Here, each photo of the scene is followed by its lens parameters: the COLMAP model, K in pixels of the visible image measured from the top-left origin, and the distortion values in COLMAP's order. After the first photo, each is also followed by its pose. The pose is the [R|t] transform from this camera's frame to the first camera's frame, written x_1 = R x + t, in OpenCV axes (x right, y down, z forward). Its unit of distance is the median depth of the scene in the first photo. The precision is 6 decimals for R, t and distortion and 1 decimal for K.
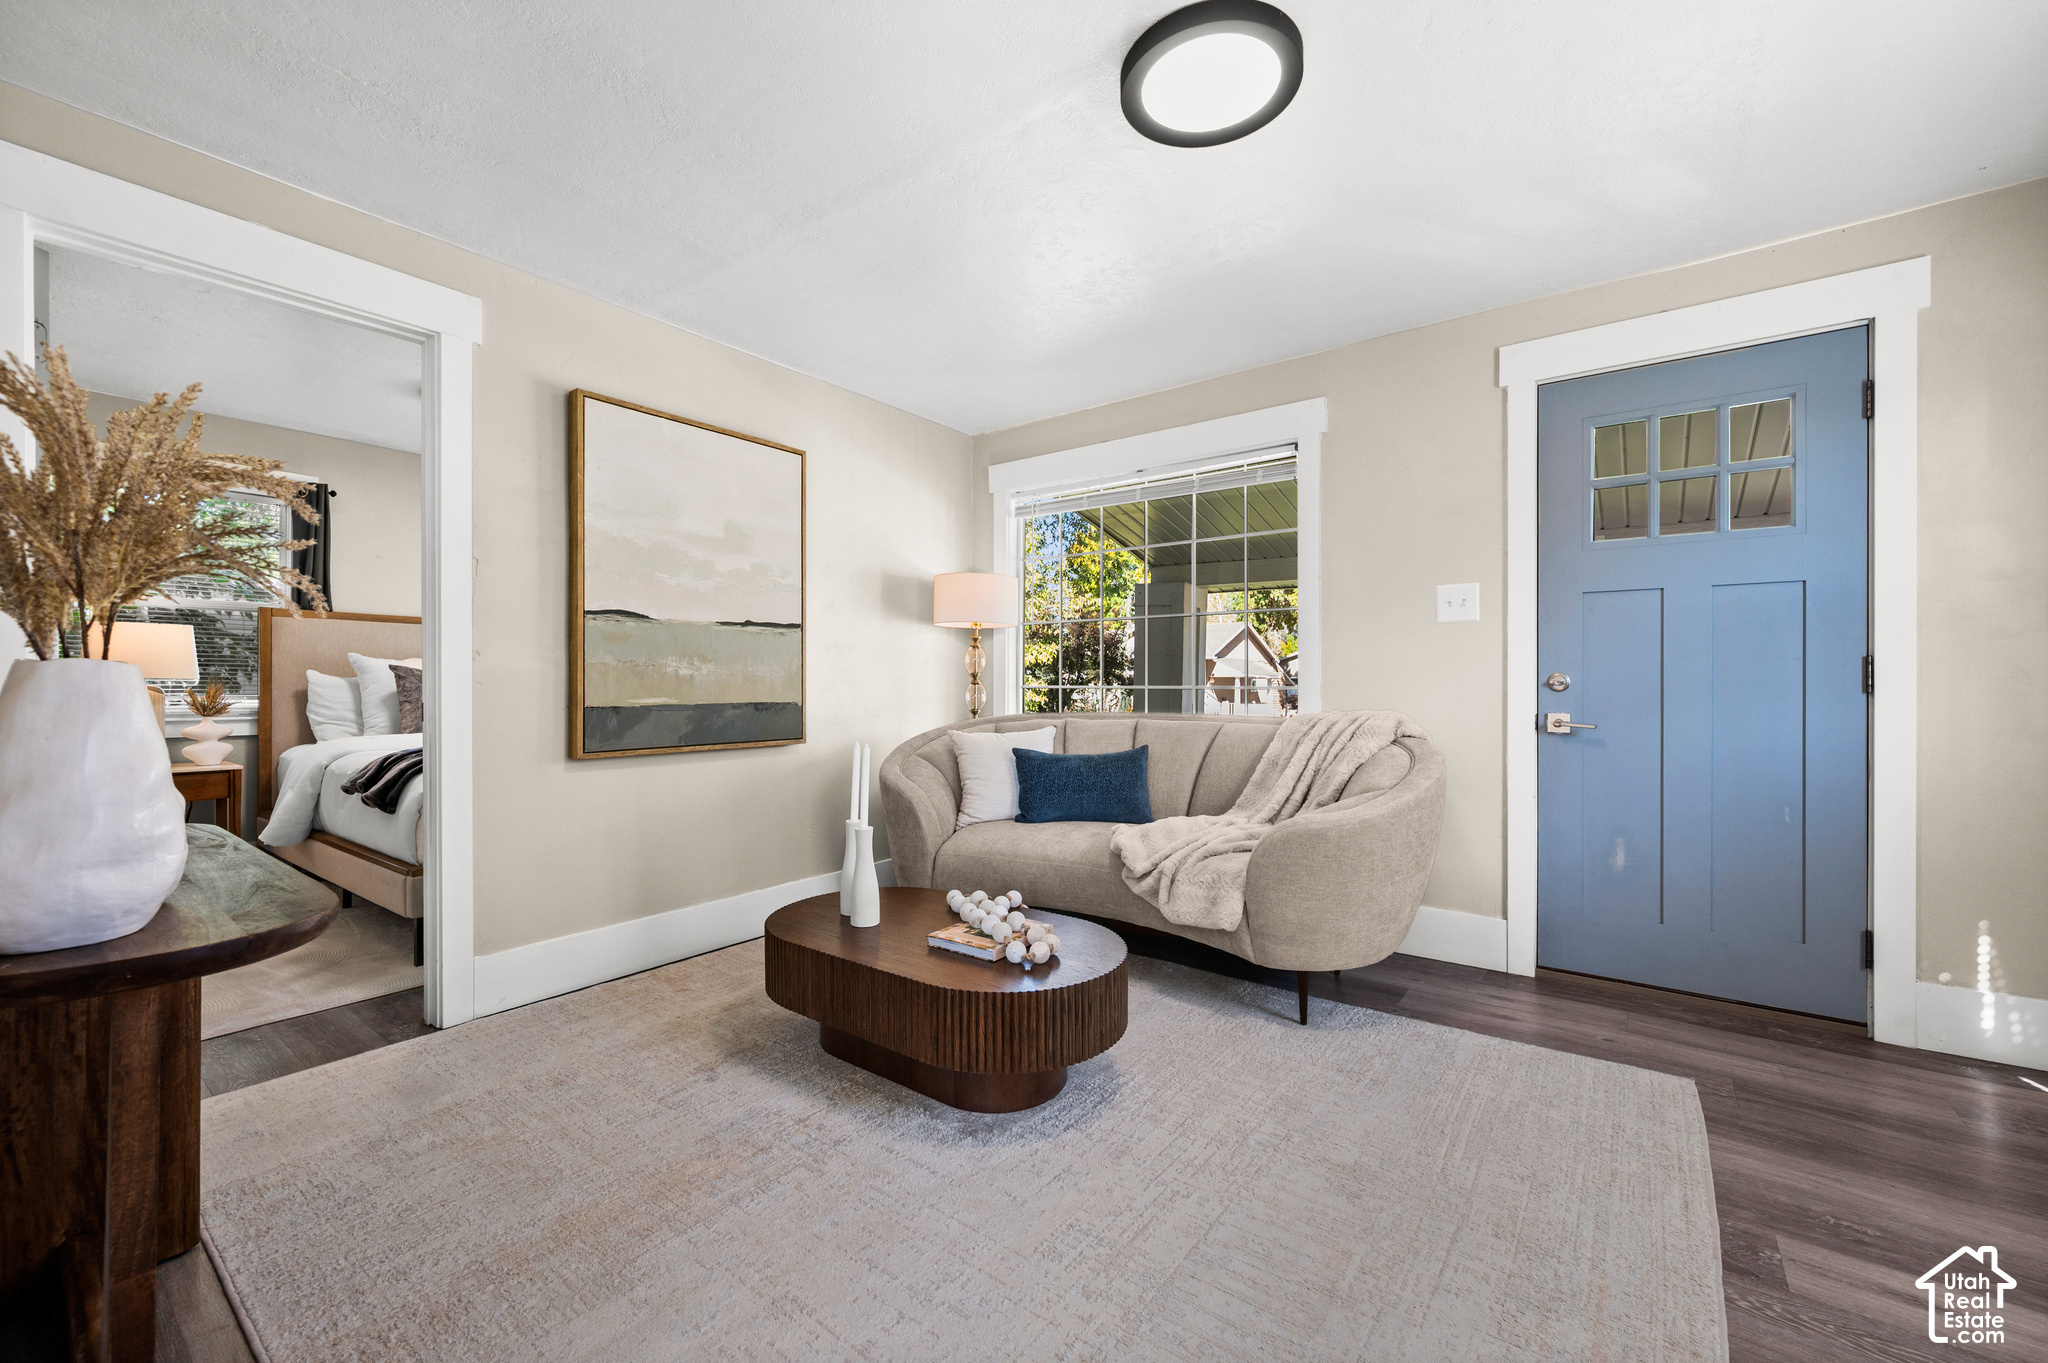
lens RADIAL K [[821.8, 0, 1018.7], [0, 821.8, 680.8], [0, 0, 1]] dist [0.000685, -0.000011]
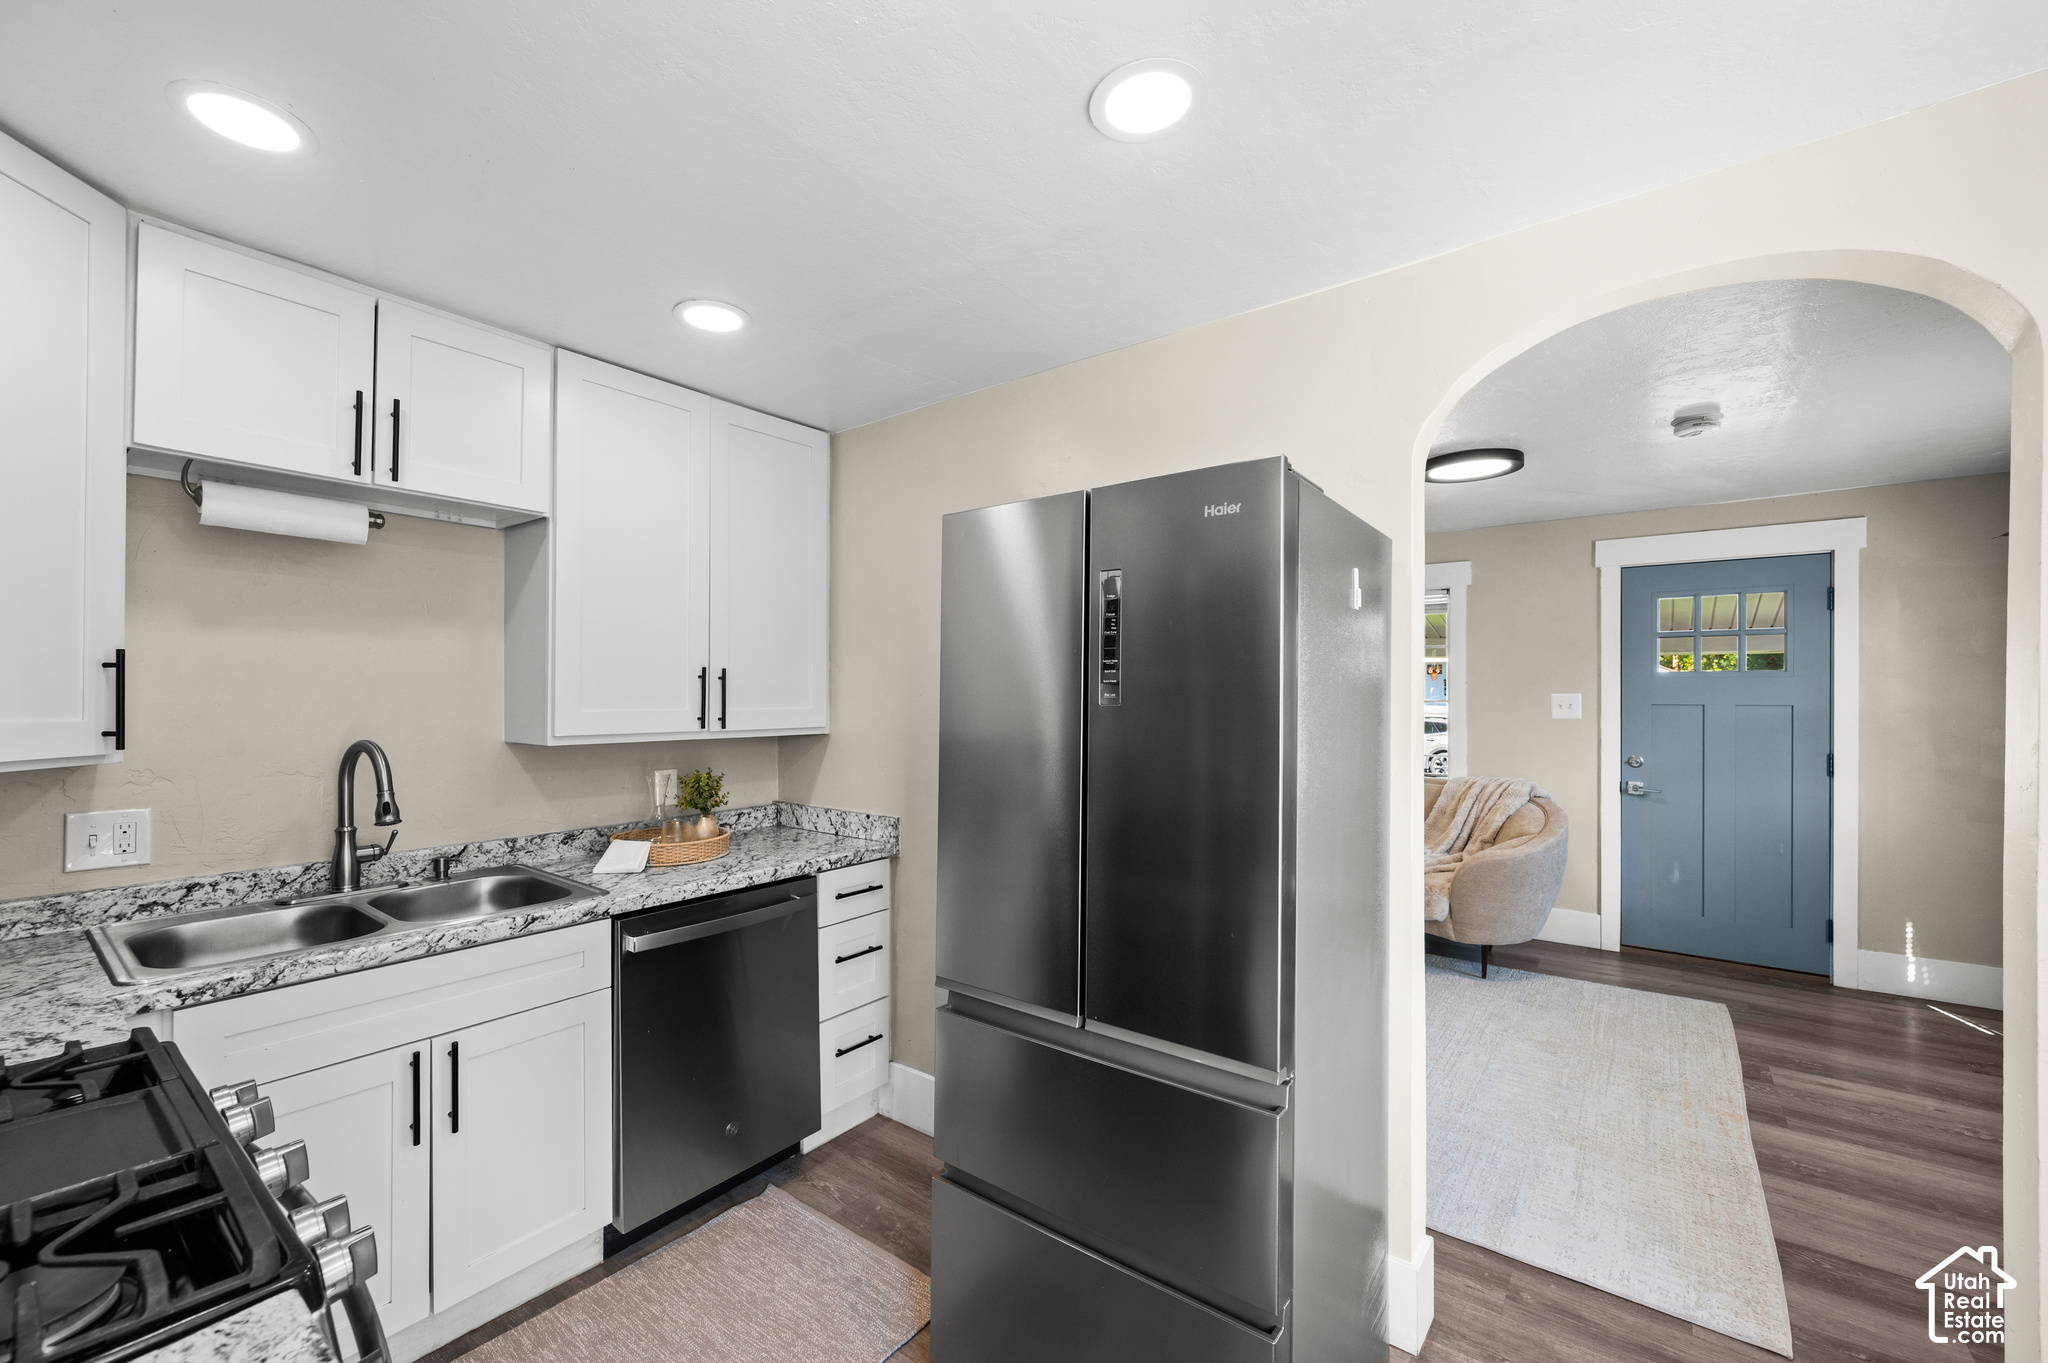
lens RADIAL K [[821.8, 0, 1029.0], [0, 821.8, 690.1], [0, 0, 1]] dist [0.000685, -0.000011]
pose [[0.999972, -0.005449, -0.005038, -0.563222], [0.005480, 0.999966, 0.006211, -0.175076], [0.005004, -0.006239, 0.999968, -0.653608]]
